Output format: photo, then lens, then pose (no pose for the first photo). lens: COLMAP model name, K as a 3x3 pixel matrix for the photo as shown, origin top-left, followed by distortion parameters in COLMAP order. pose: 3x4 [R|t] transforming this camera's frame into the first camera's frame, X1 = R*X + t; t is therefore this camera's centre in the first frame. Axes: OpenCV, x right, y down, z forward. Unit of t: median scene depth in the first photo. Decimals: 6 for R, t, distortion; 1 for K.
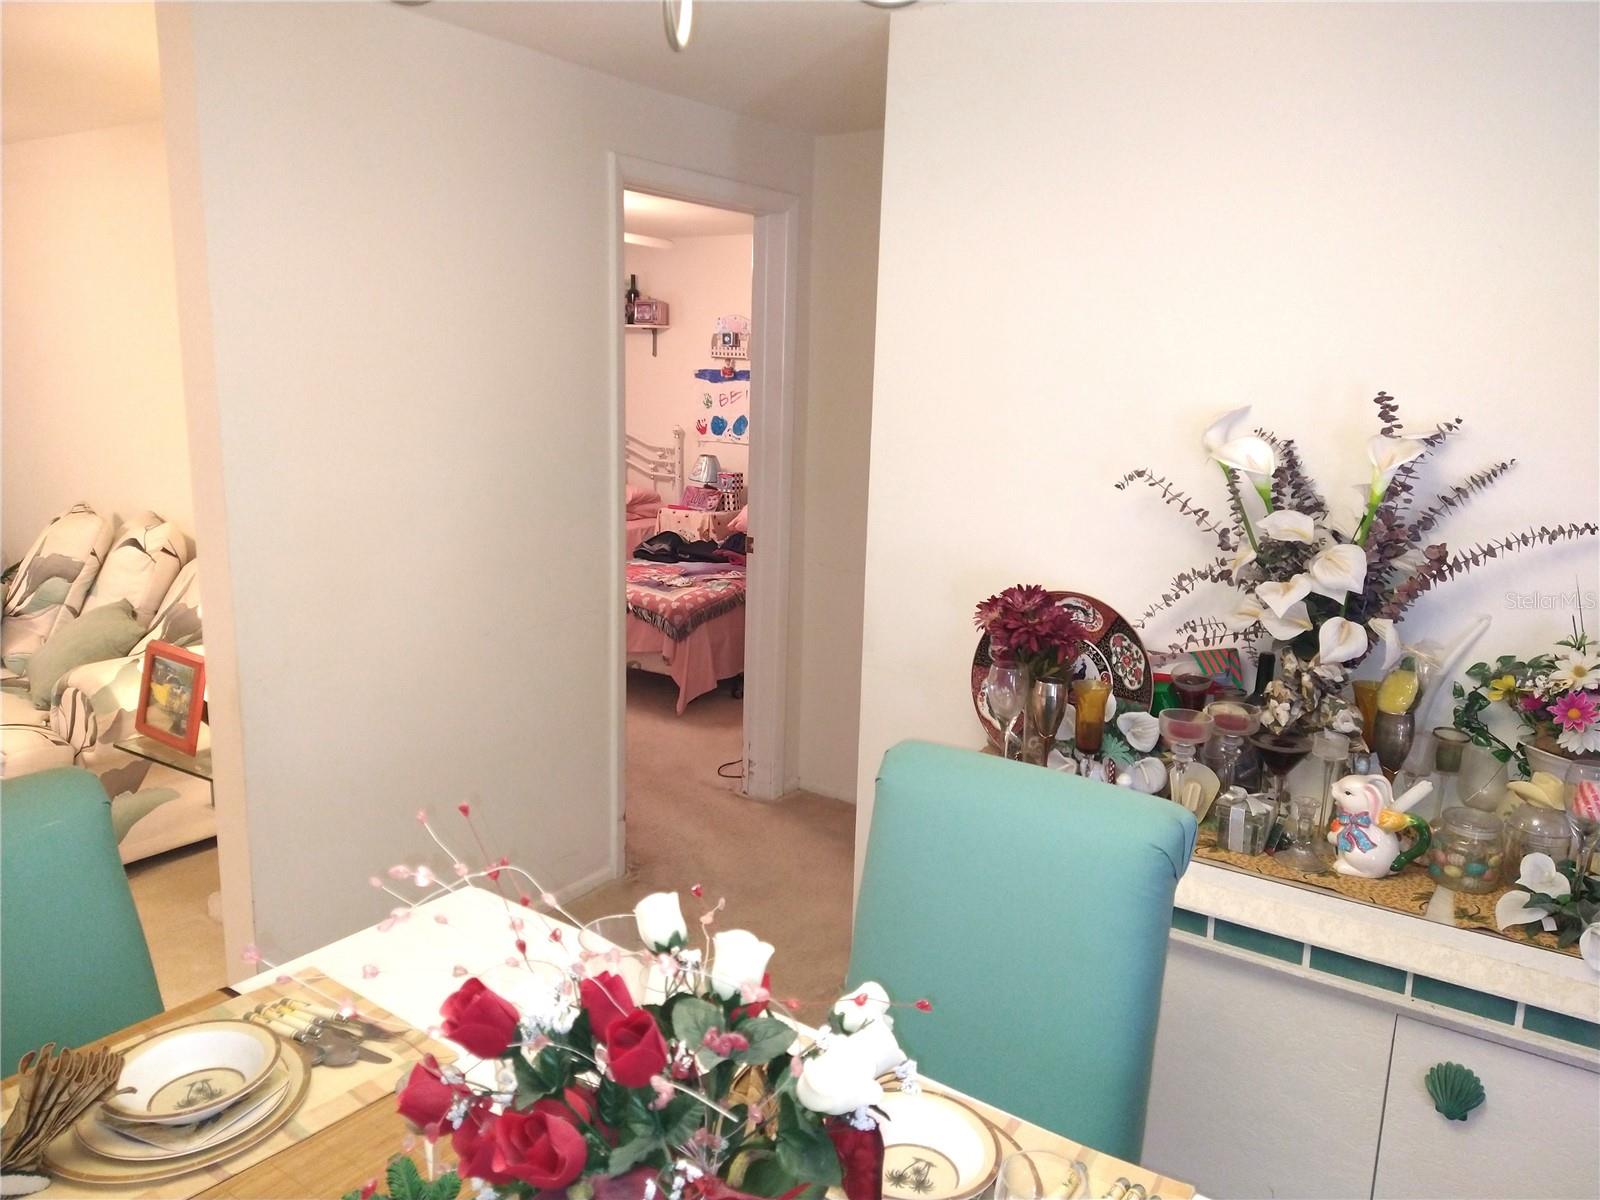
lens RADIAL K [[1175.7, 0, 794.2], [0, 1175.7, 603.3], [0, 0, 1]] dist [0.101894, -0.130978]
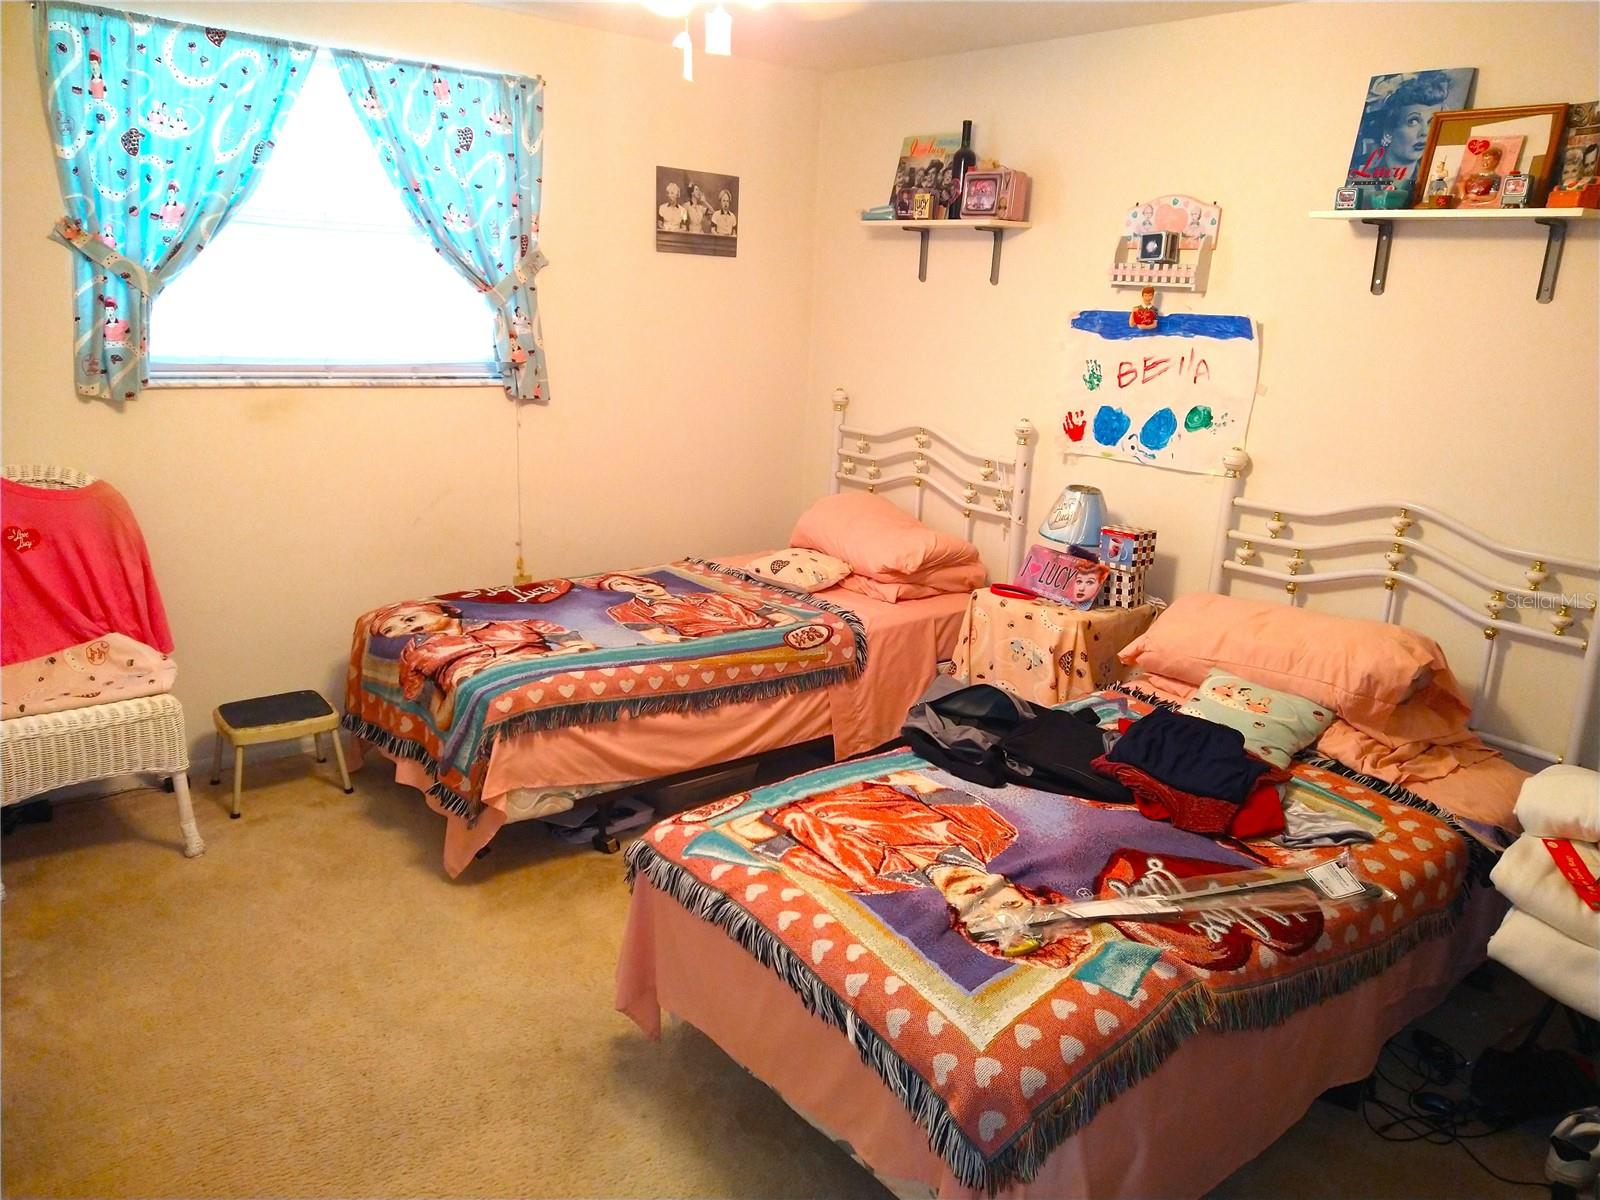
lens RADIAL K [[1175.7, 0, 794.2], [0, 1175.7, 603.3], [0, 0, 1]] dist [0.101894, -0.130978]
pose [[0.961588, 0.092379, -0.258486, -0.056952], [-0.079873, 0.995087, 0.058497, -0.096506], [0.262620, -0.035604, 0.964242, 0.489326]]
